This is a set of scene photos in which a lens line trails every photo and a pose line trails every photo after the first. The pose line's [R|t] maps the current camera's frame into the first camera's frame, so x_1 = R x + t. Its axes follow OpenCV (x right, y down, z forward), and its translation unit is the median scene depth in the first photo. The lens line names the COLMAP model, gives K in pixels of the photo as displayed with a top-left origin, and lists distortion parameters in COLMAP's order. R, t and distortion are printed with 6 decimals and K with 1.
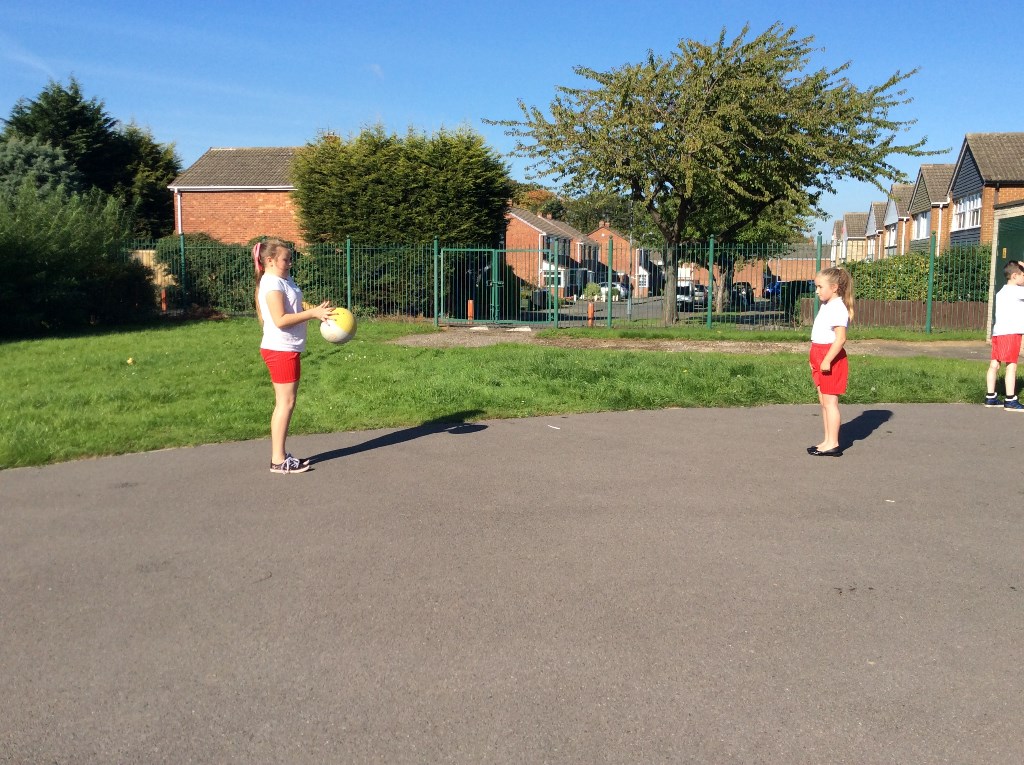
lens RADIAL K [[926.9, 0, 510.8], [0, 926.9, 393.7], [0, 0, 1]] dist [0.105309, -0.207306]
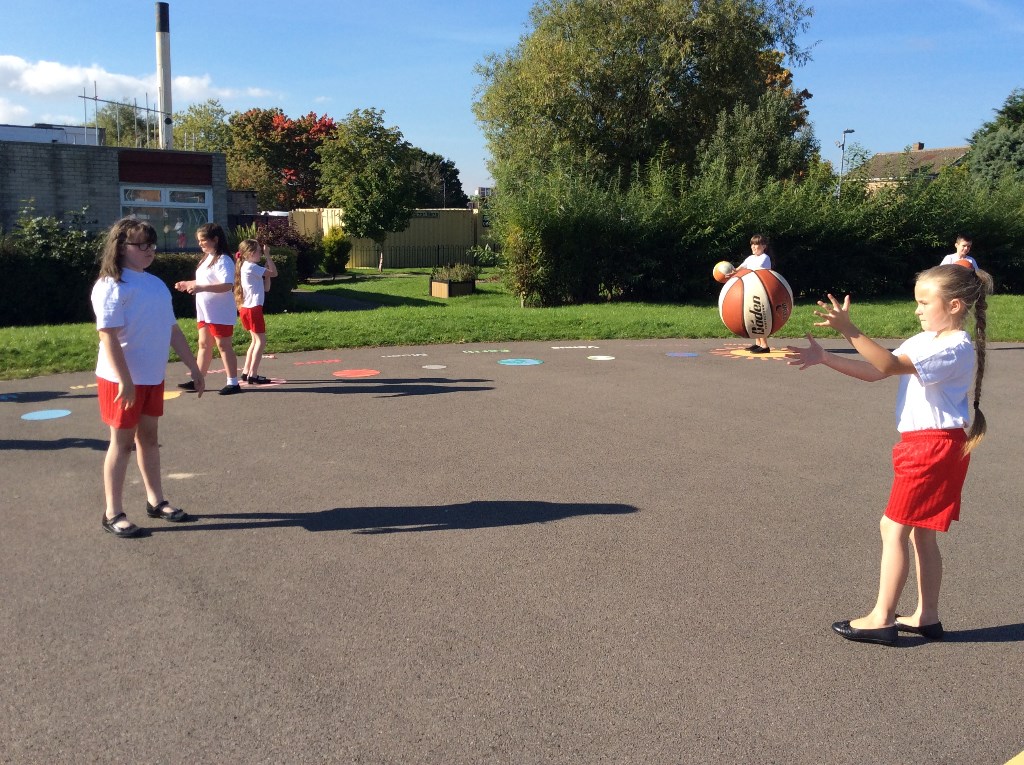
lens RADIAL K [[926.9, 0, 510.8], [0, 926.9, 393.7], [0, 0, 1]] dist [0.105309, -0.207306]
pose [[0.584369, 0.147872, -0.797901, 0.072981], [-0.125681, 0.987885, 0.091034, 0.017695], [0.801696, 0.047084, 0.595875, -0.136570]]
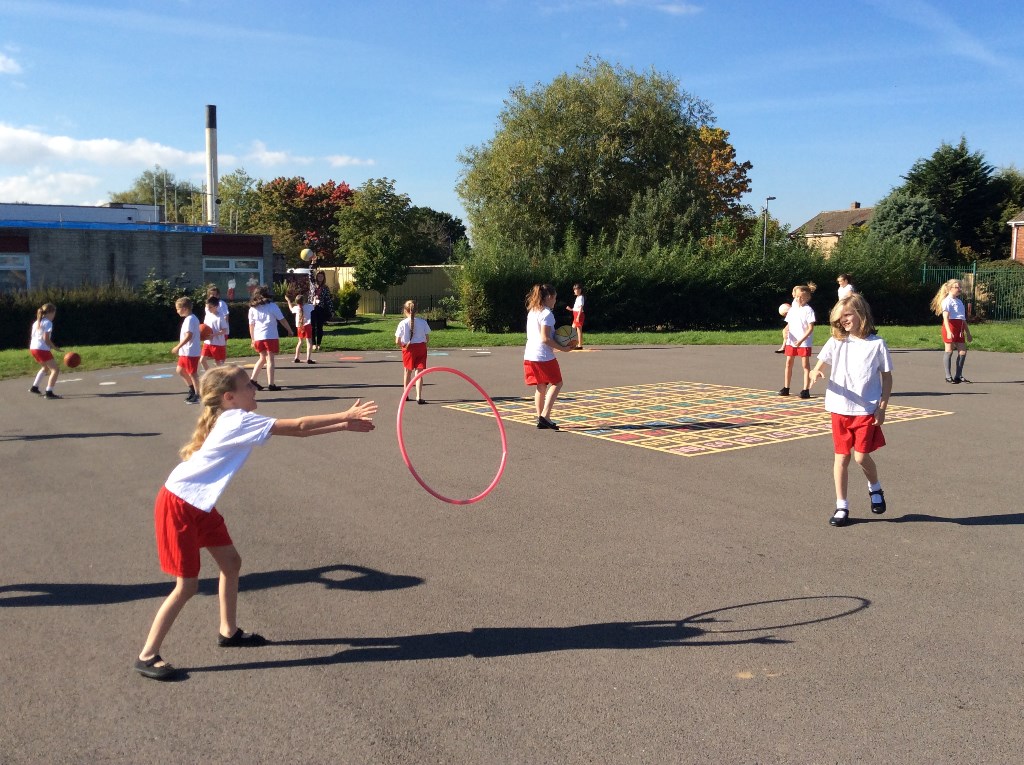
lens RADIAL K [[957.9, 0, 512.0], [0, 957.9, 382.5], [0, 0, 1]] dist [0.108472, -0.232785]
pose [[0.566035, 0.086434, -0.819838, 0.331094], [-0.114344, 0.993107, 0.025756, 0.031328], [0.816413, 0.079165, 0.572016, -0.248157]]
